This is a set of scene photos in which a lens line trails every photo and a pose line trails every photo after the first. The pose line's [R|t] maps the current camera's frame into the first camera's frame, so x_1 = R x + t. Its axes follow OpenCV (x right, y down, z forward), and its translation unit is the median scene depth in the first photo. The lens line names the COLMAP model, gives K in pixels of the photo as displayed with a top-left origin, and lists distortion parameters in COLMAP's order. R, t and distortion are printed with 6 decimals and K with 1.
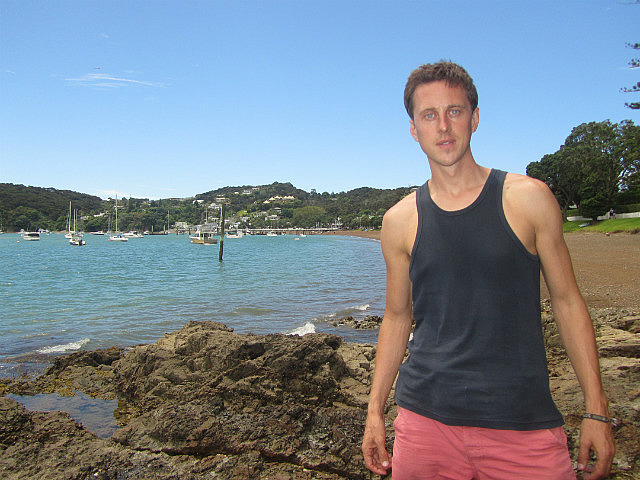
lens RADIAL K [[524.6, 0, 323.6], [0, 524.6, 240.0], [0, 0, 1]] dist [-0.053753, 0.025993]
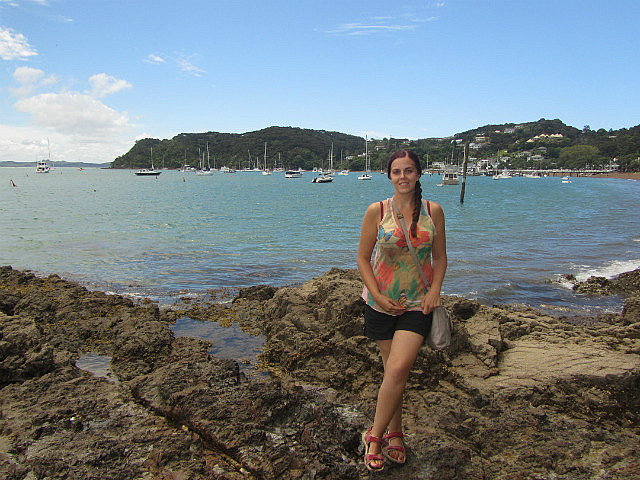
lens RADIAL K [[524.6, 0, 323.5], [0, 524.6, 237.4], [0, 0, 1]] dist [-0.053753, 0.025993]
pose [[0.885972, 0.068237, -0.458690, 0.167061], [-0.017854, 0.993401, 0.113299, -0.011147], [0.463394, -0.092190, 0.881344, 0.133650]]
